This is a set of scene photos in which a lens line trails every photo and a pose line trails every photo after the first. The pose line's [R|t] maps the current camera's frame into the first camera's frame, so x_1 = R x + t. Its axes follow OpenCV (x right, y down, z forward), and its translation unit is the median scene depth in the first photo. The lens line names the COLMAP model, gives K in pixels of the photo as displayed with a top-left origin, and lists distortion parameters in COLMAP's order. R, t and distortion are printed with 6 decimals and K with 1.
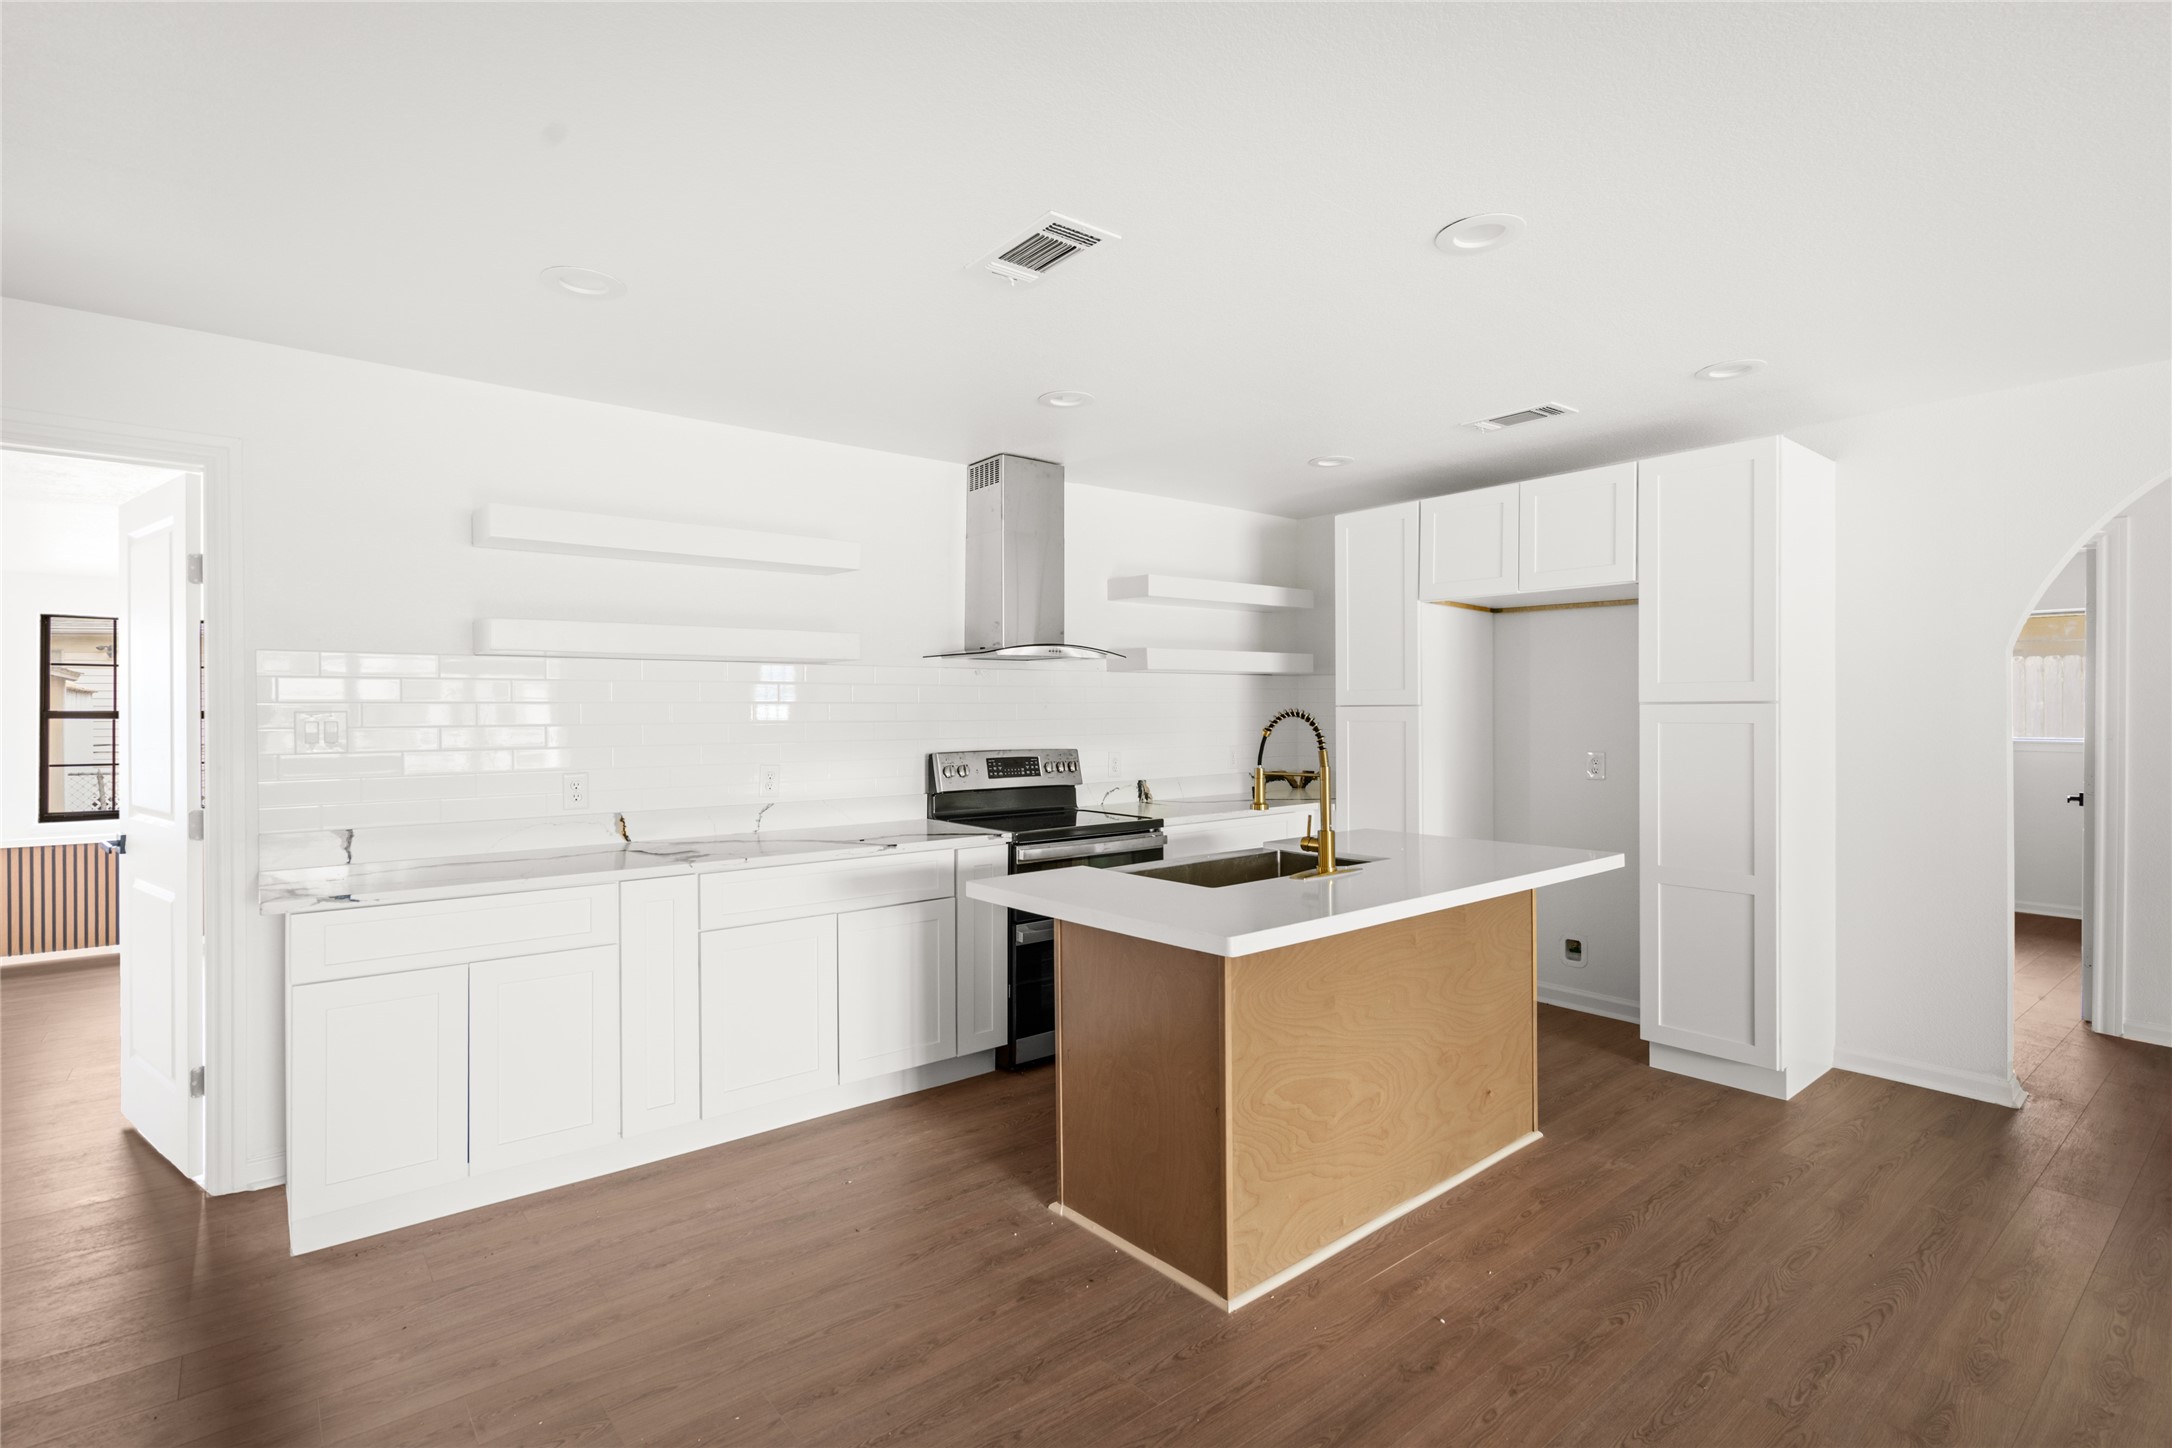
lens RADIAL K [[1032.1, 0, 1077.9], [0, 1032.1, 716.6], [0, 0, 1]] dist [0.001440, 0.000572]
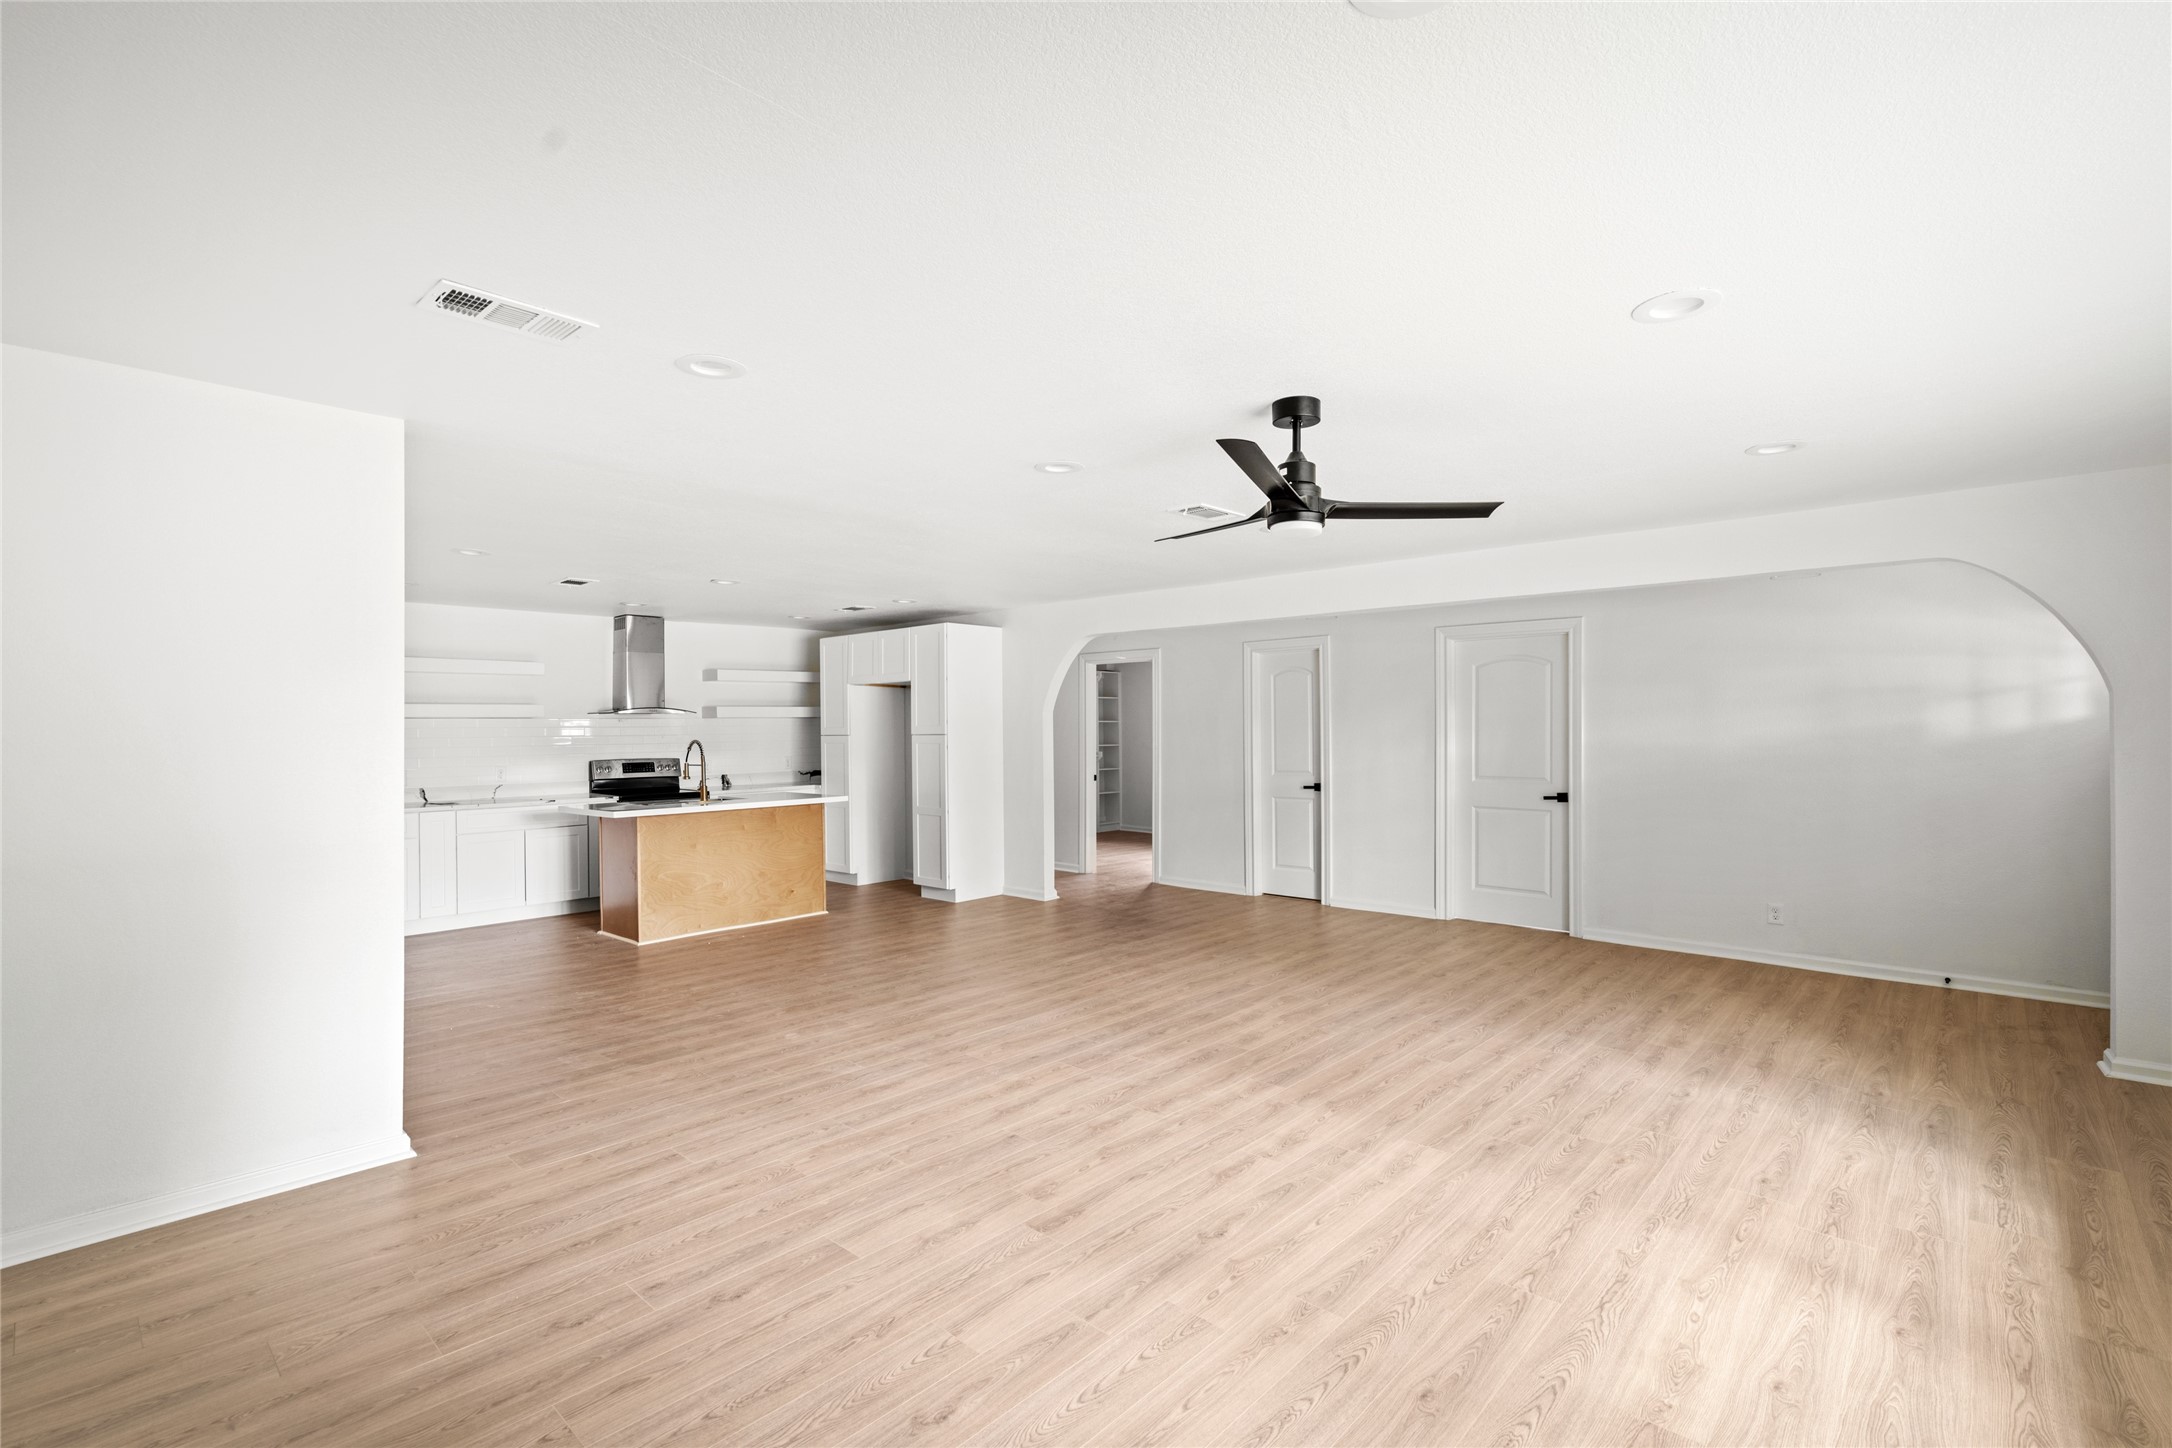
lens RADIAL K [[980.9, 0, 1079.5], [0, 980.9, 726.9], [0, 0, 1]] dist [-0.002818, 0.001428]
pose [[0.989941, -0.005431, 0.141376, 0.597861], [0.006357, 0.999961, -0.006100, -0.015199], [-0.141337, 0.006937, 0.989937, -1.168970]]
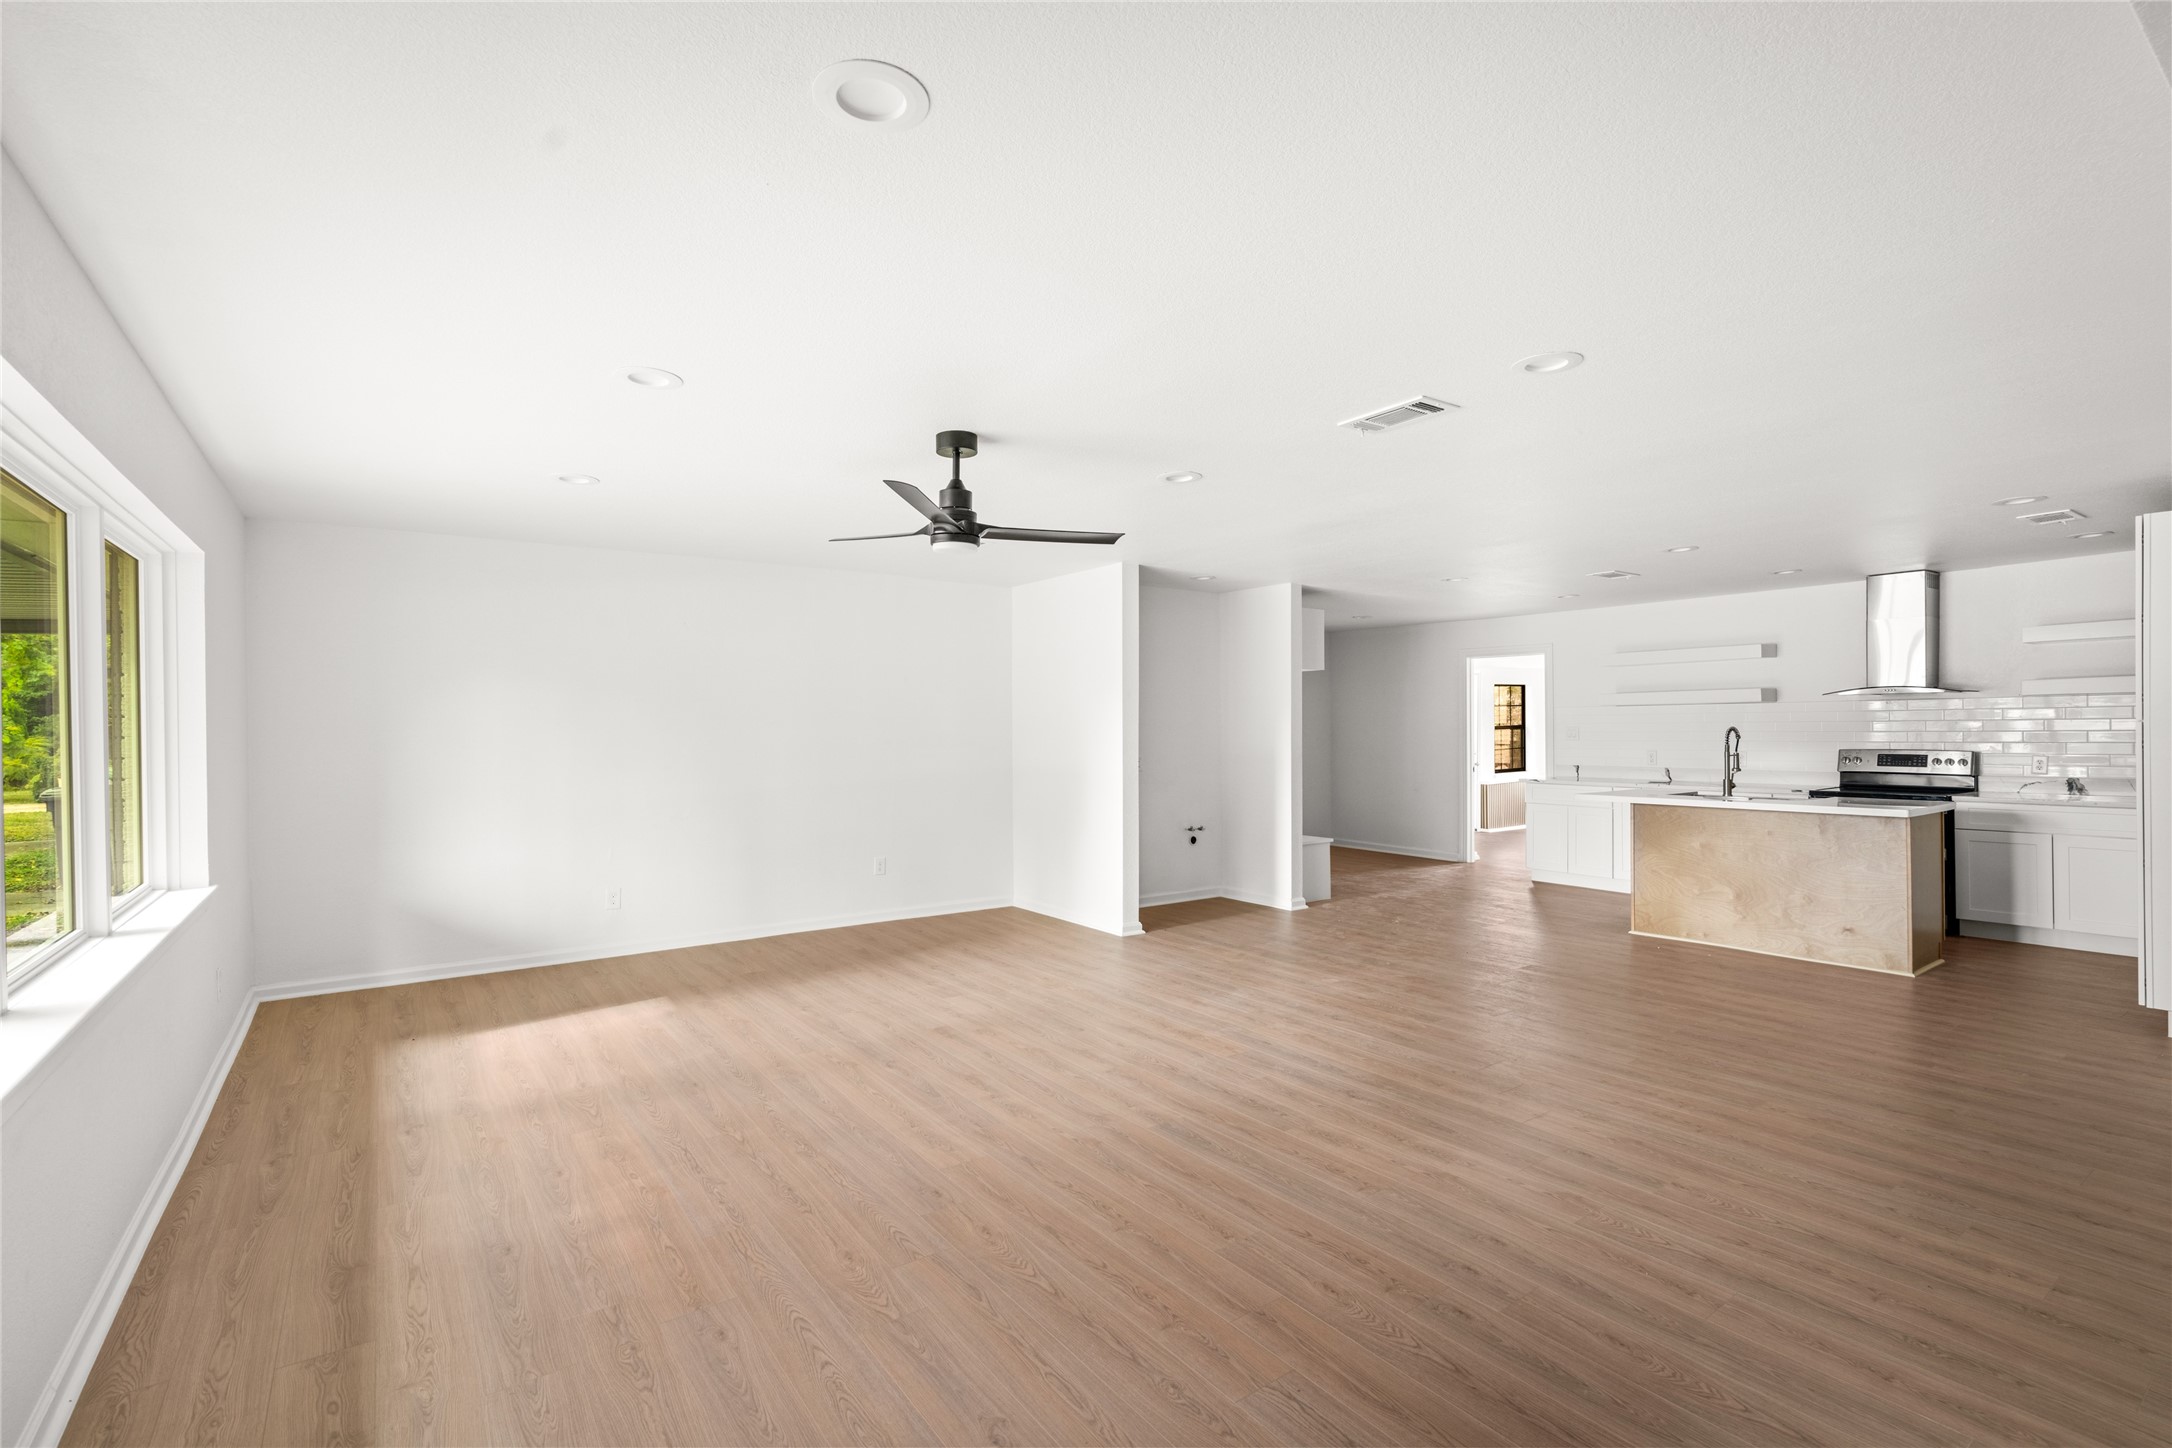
lens RADIAL K [[980.9, 0, 1079.5], [0, 980.9, 726.9], [0, 0, 1]] dist [-0.002818, 0.001428]
pose [[-0.060857, 0.001076, -0.998146, 1.798666], [0.004090, 0.999991, 0.000828, -0.011917], [0.998138, -0.004032, -0.060861, -0.231894]]
